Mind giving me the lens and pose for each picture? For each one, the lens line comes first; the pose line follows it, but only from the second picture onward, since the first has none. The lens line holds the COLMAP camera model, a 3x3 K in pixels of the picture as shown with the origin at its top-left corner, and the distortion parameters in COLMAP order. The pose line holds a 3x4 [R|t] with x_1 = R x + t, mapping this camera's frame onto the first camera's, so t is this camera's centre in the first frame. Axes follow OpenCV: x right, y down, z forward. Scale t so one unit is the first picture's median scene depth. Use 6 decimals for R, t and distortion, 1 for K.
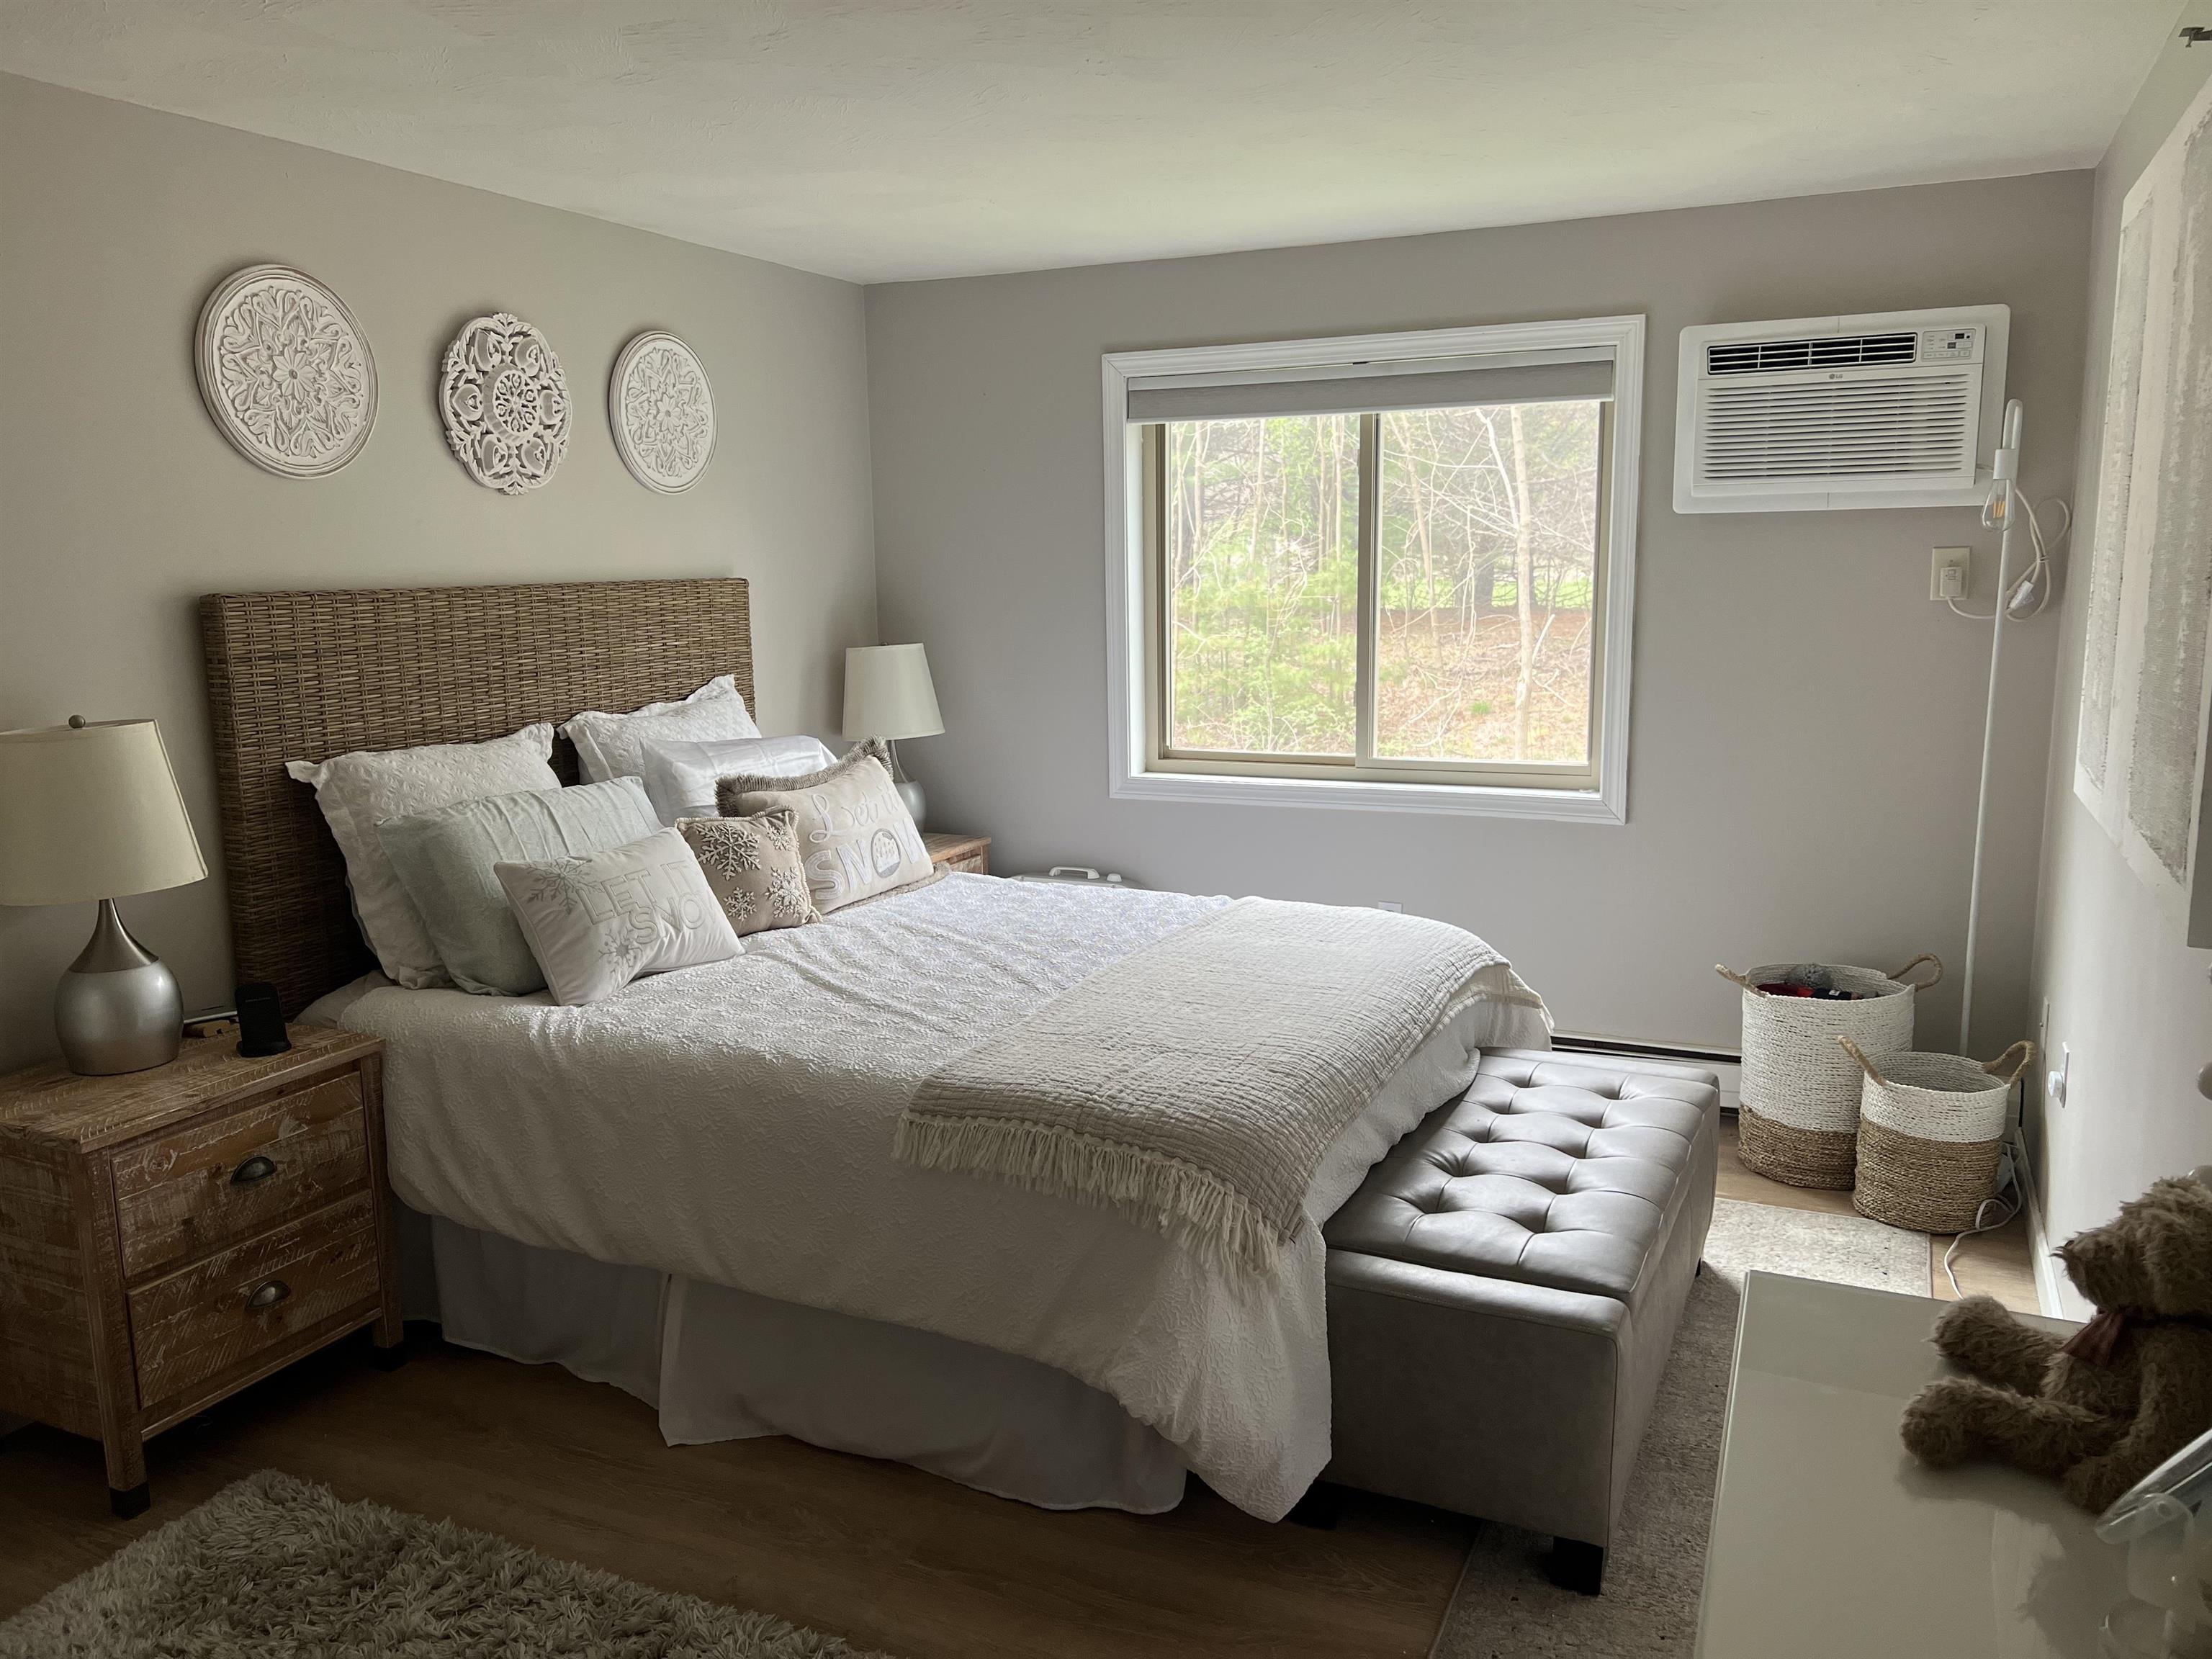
lens RADIAL K [[1658.1, 0, 1109.4], [0, 1658.1, 838.6], [0, 0, 1]] dist [0.104750, -0.183149]
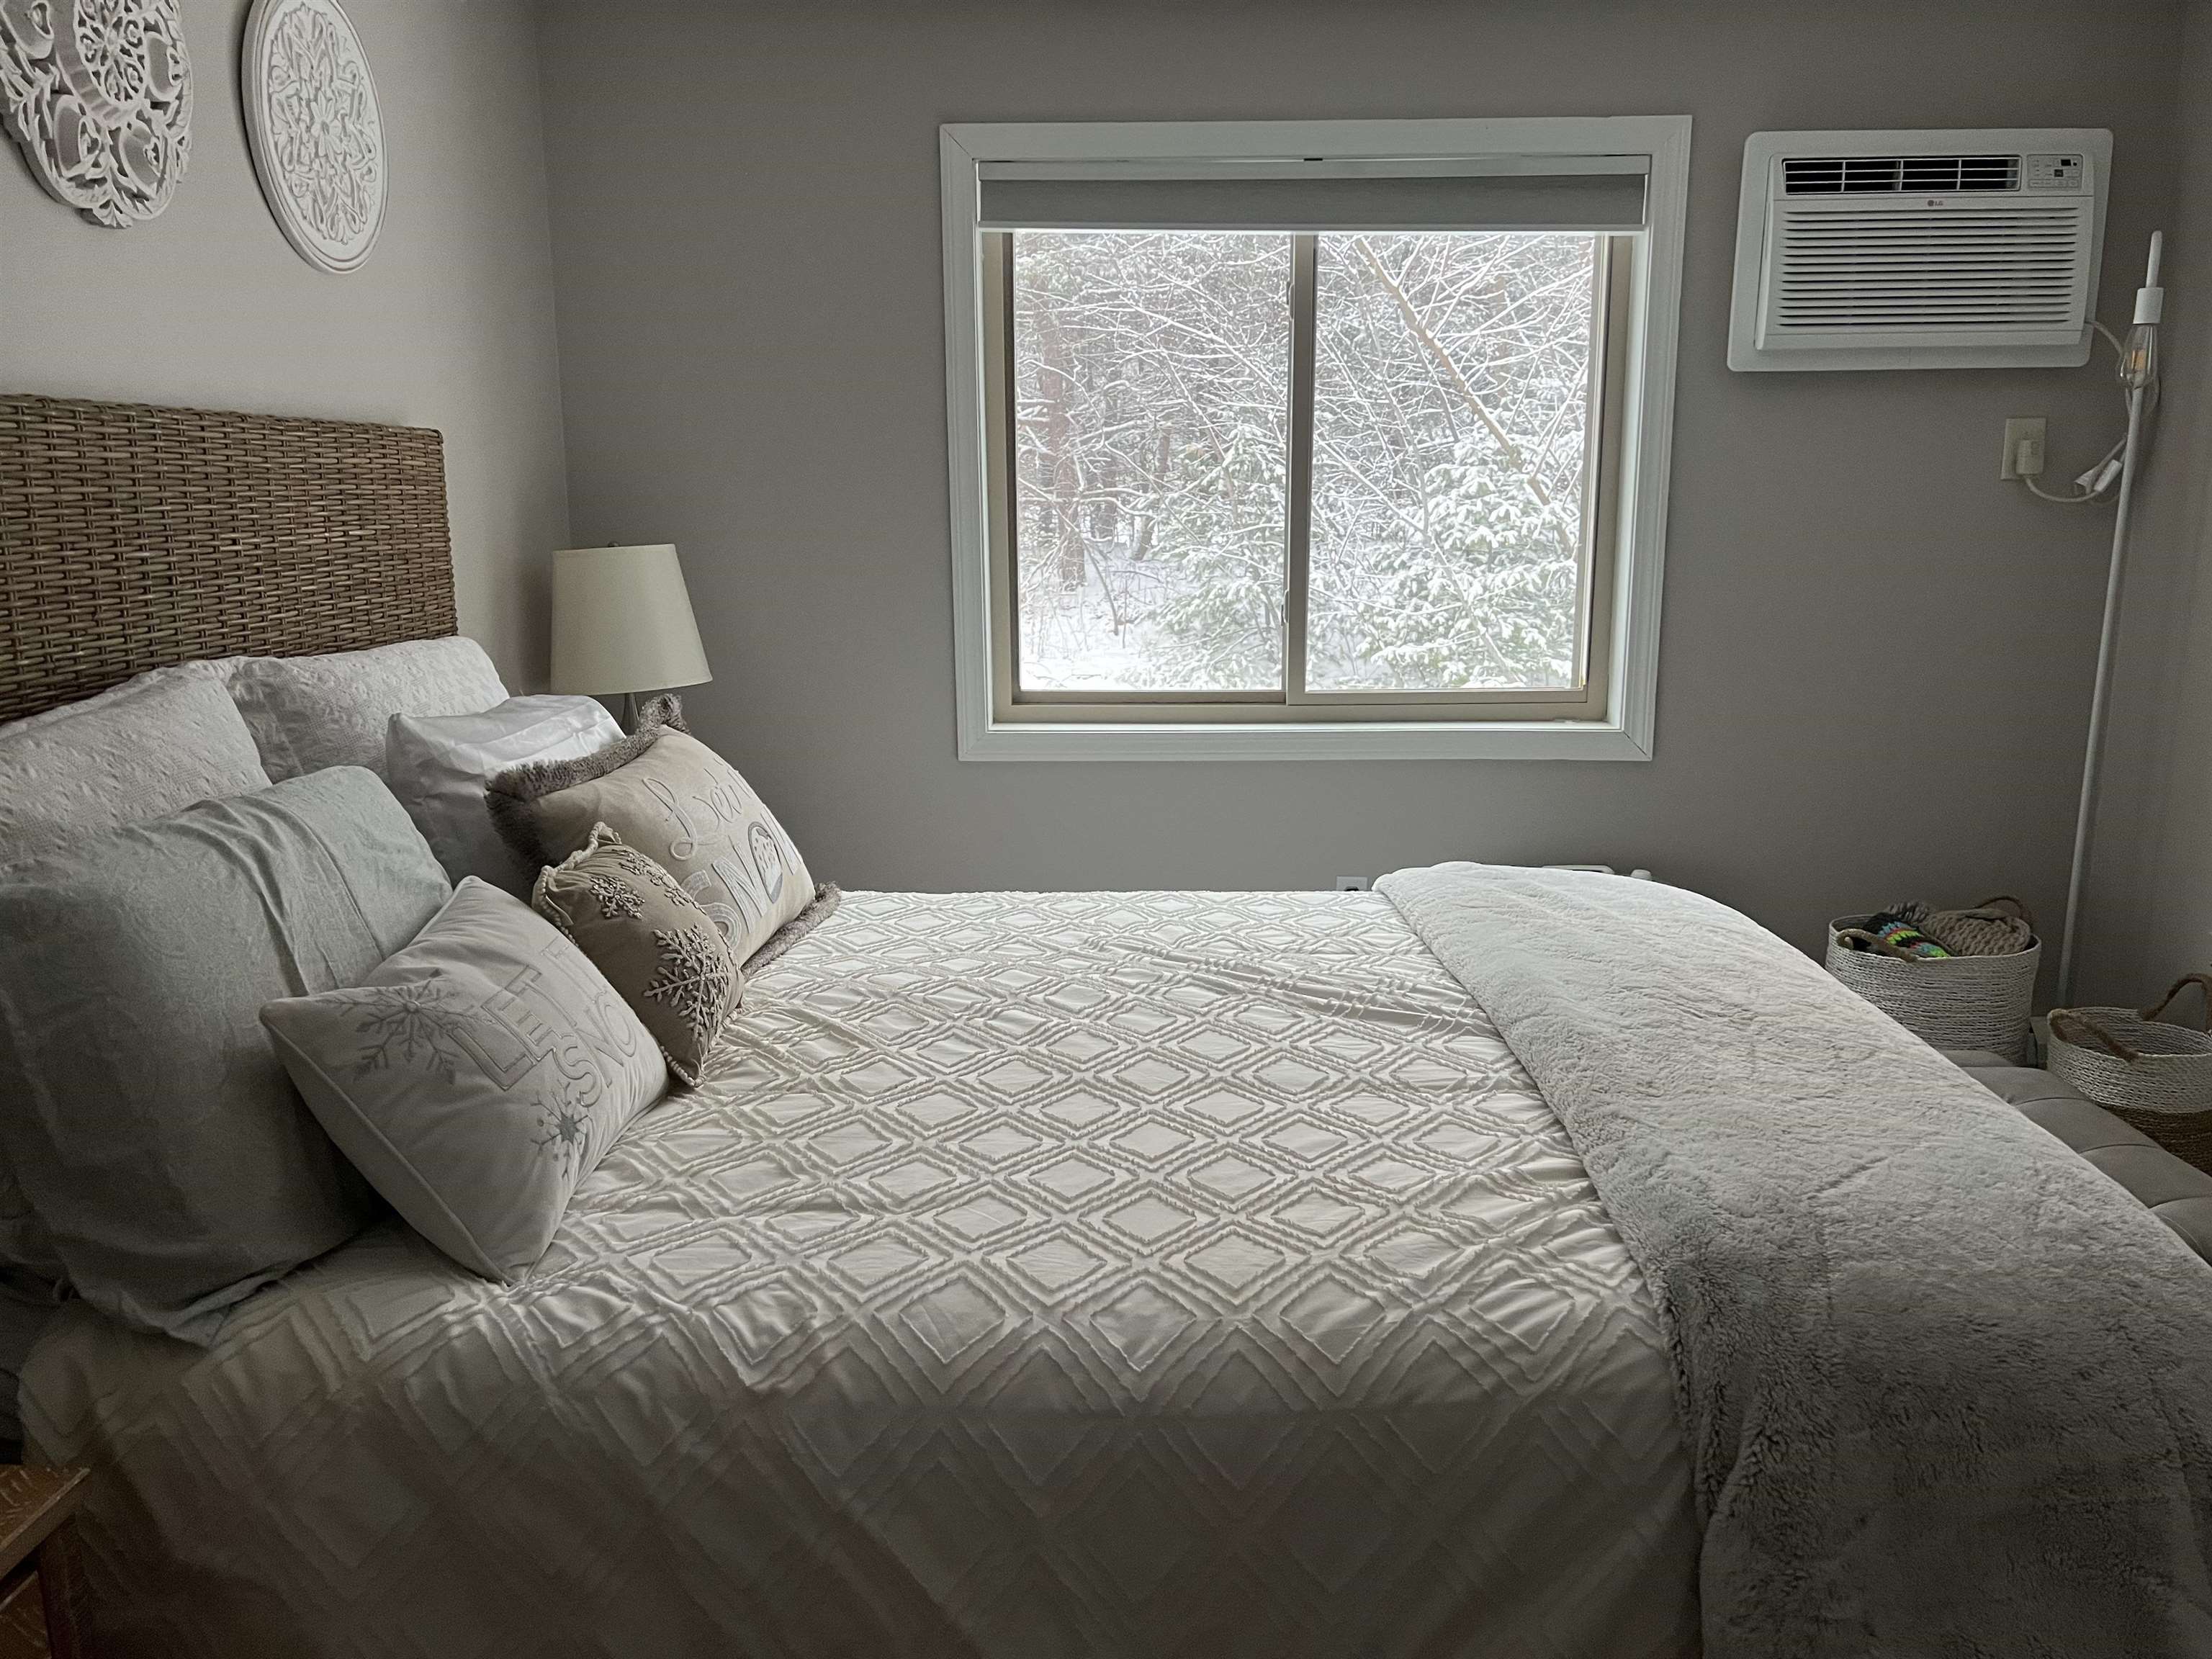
lens RADIAL K [[1648.1, 0, 1106.0], [0, 1648.1, 829.5], [0, 0, 1]] dist [0.041624, -0.052731]
pose [[0.916514, -0.069191, 0.393973, -0.276173], [0.059242, 0.997544, 0.037373, -0.022106], [-0.395591, -0.010913, 0.918362, 0.397625]]
